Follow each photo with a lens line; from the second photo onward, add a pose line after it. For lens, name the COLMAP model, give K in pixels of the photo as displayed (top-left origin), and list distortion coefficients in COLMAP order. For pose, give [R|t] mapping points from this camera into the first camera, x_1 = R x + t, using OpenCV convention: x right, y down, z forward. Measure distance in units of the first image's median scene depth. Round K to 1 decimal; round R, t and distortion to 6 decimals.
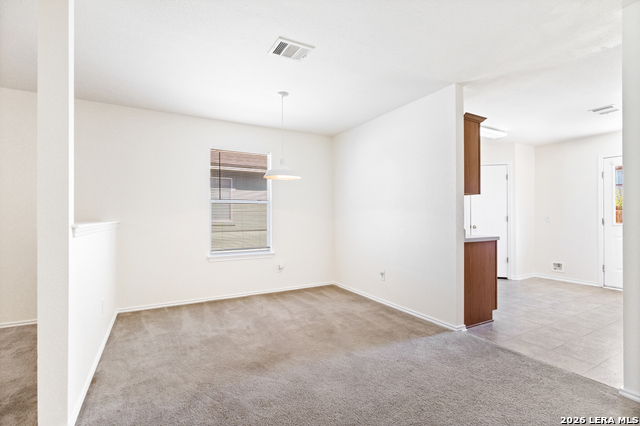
lens RADIAL K [[297.1, 0, 318.0], [0, 297.1, 215.0], [0, 0, 1]] dist [0.002479, -0.000235]
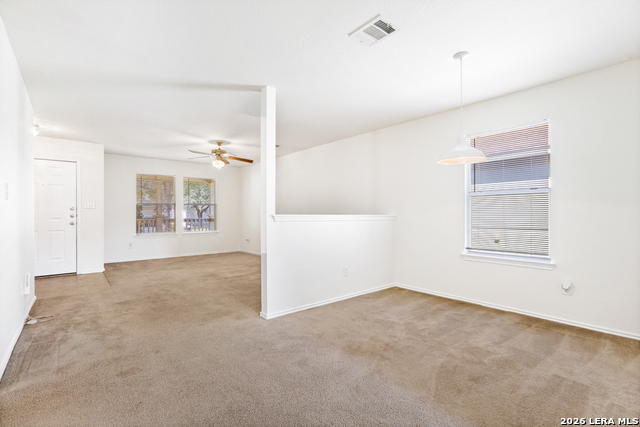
lens RADIAL K [[297.1, 0, 322.1], [0, 297.1, 212.2], [0, 0, 1]] dist [0.002479, -0.000235]
pose [[0.195721, -0.004166, -0.980651, 0.531193], [0.004042, 0.999986, -0.003442, 0.010910], [0.980651, -0.003290, 0.195735, 0.433528]]
